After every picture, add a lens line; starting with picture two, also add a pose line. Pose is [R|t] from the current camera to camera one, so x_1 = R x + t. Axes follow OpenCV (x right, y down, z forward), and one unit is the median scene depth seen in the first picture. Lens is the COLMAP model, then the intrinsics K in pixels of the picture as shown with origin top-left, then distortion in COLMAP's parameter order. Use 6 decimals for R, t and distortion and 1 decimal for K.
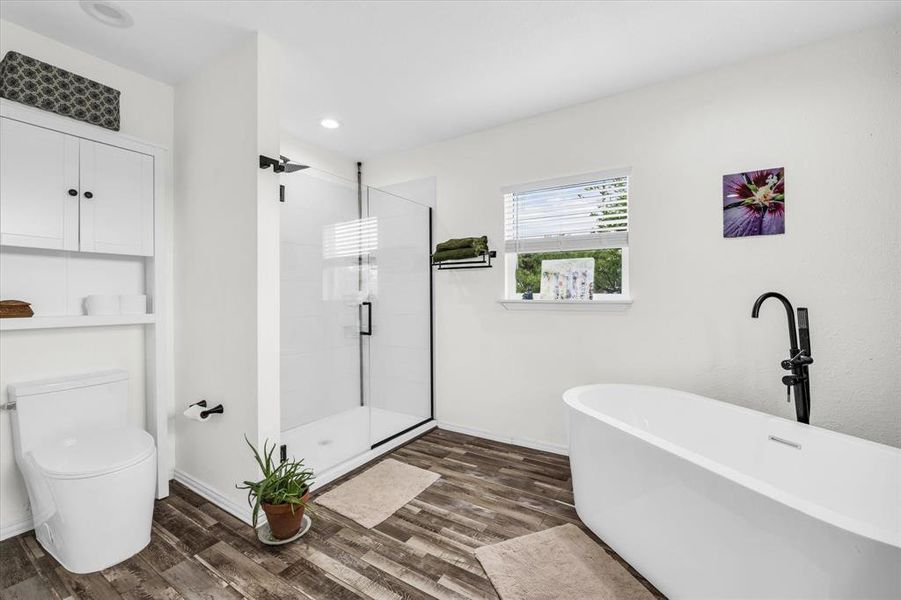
lens RADIAL K [[373.9, 0, 449.1], [0, 373.9, 298.1], [0, 0, 1]] dist [-0.005055, -0.000357]
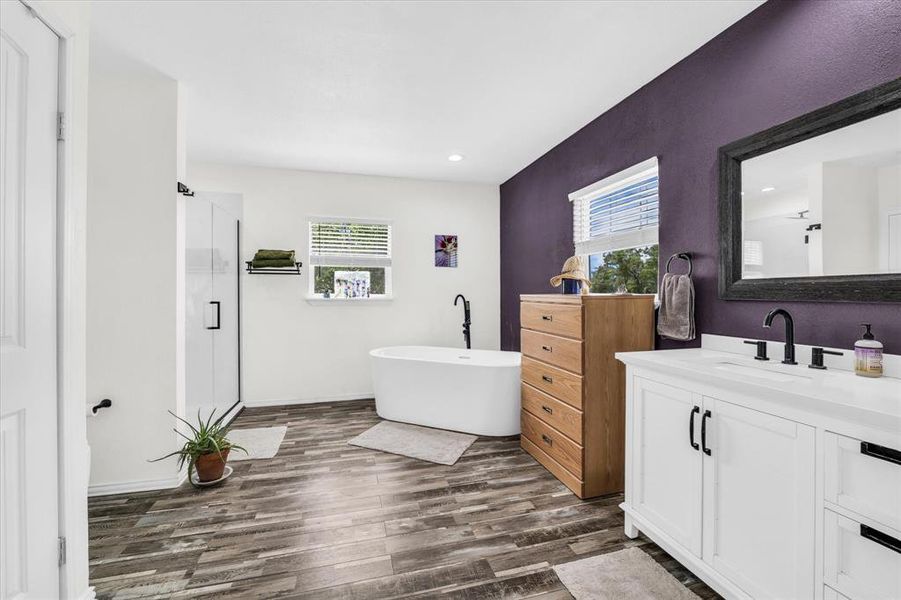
lens RADIAL K [[373.9, 0, 449.1], [0, 373.9, 298.1], [0, 0, 1]] dist [-0.005055, -0.000357]
pose [[0.677770, -0.007111, 0.735240, -0.622485], [0.003601, 0.999973, 0.006351, -0.004902], [-0.735265, -0.001657, 0.677778, -0.370037]]
